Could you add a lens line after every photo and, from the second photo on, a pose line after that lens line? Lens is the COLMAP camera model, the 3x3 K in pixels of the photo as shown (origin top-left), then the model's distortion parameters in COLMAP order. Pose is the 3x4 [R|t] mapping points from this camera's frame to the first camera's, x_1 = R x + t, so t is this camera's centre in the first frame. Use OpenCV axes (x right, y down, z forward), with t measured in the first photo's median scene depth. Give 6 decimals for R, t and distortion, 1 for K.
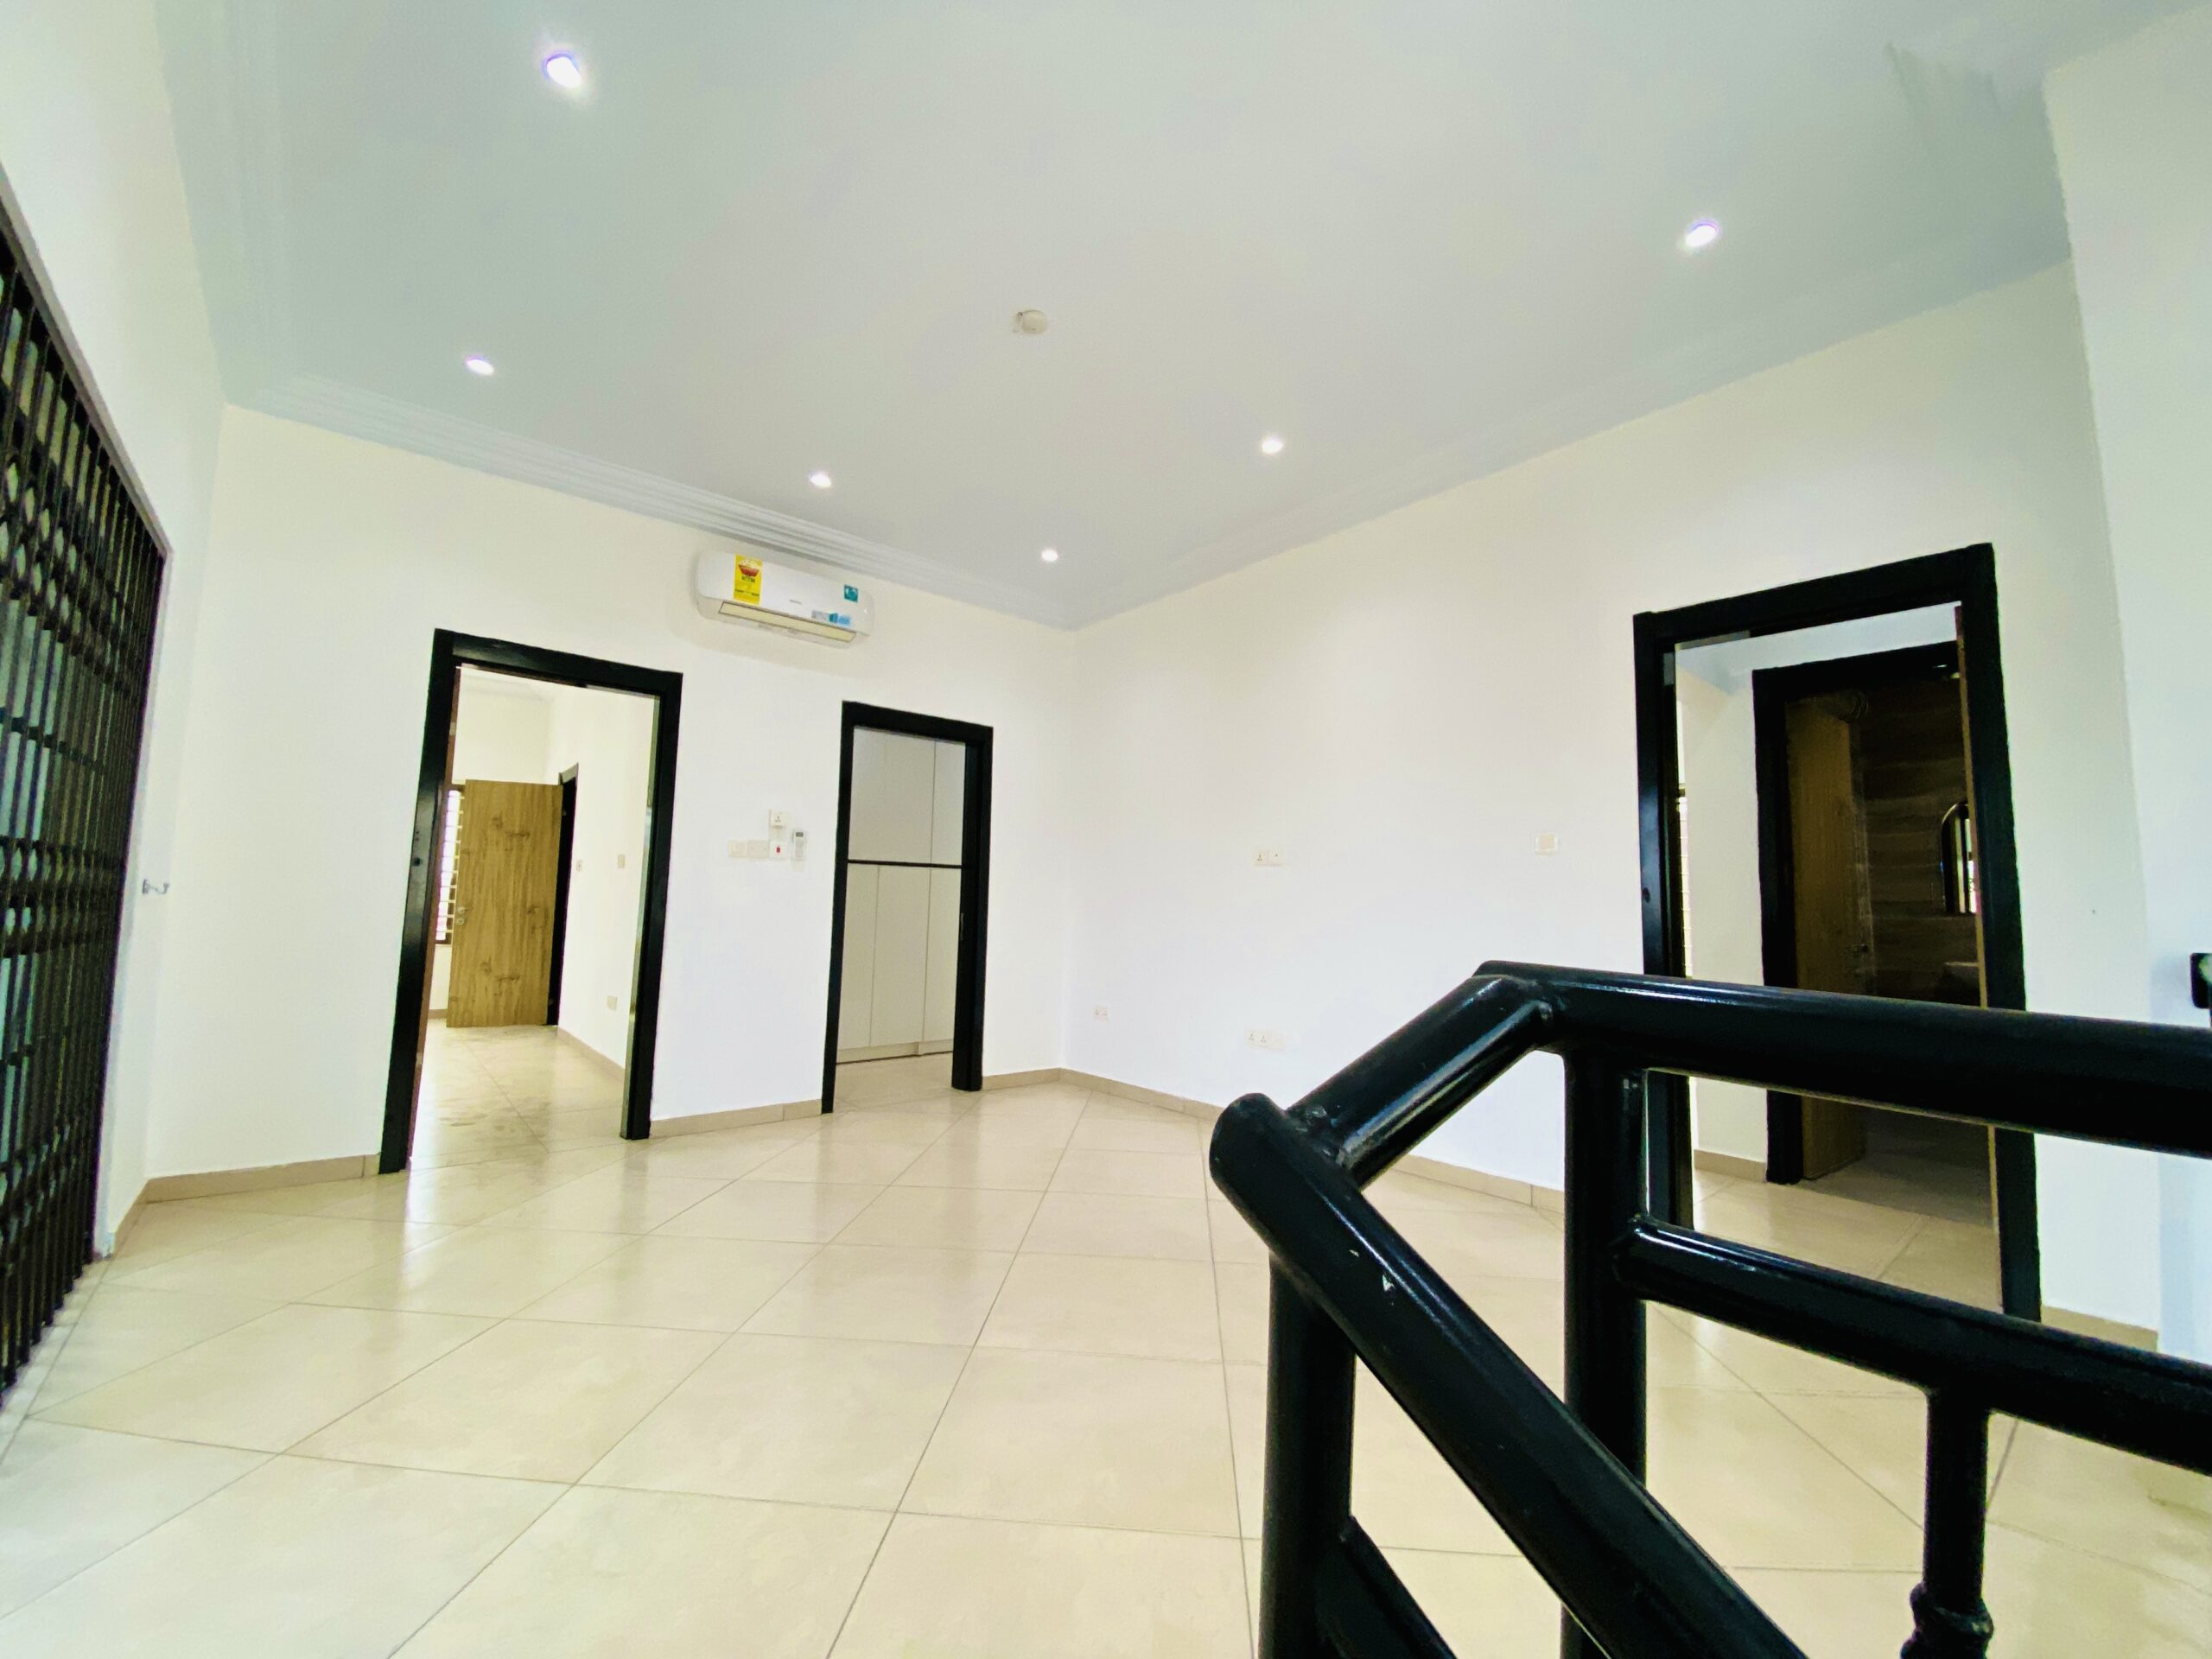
lens RADIAL K [[891.7, 0, 1109.3], [0, 891.7, 827.2], [0, 0, 1]] dist [0.016405, -0.017700]
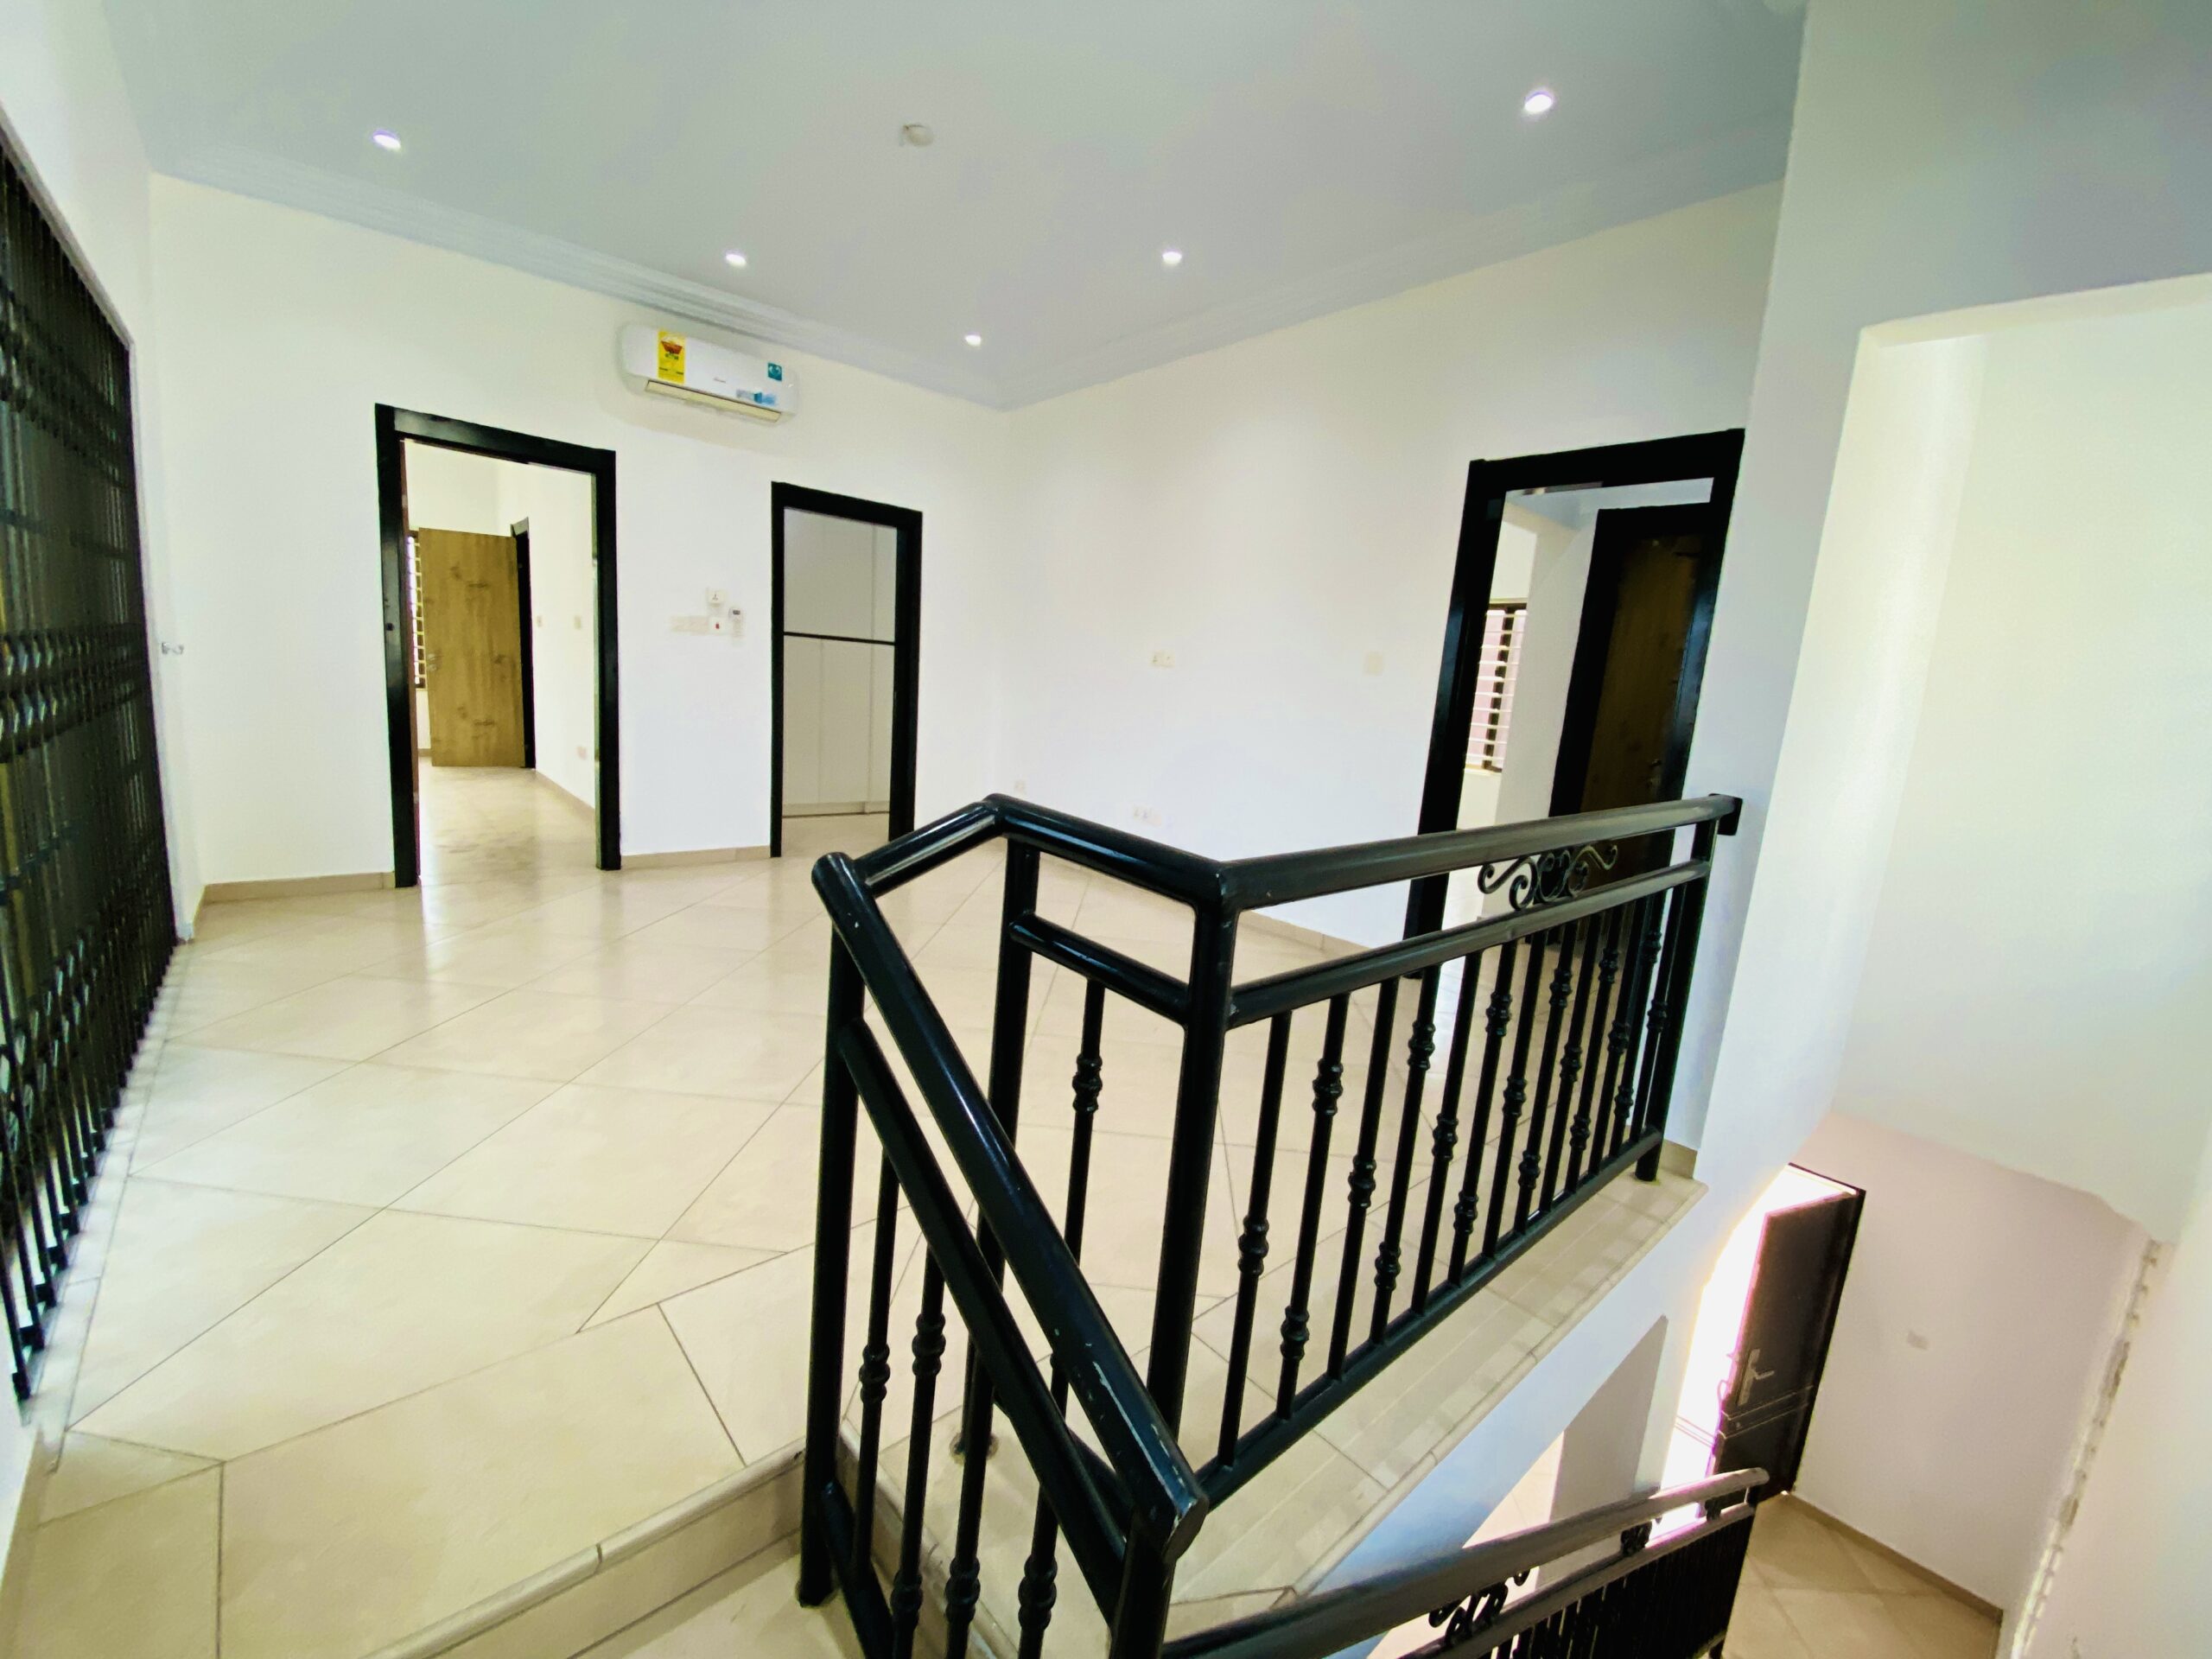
lens RADIAL K [[894.0, 0, 1103.1], [0, 894.0, 824.0], [0, 0, 1]] dist [0.009005, -0.014185]
pose [[0.998653, 0.047376, 0.021177, 0.091417], [-0.051196, 0.966149, 0.252855, -0.041992], [-0.008481, -0.253599, 0.967272, -0.131119]]
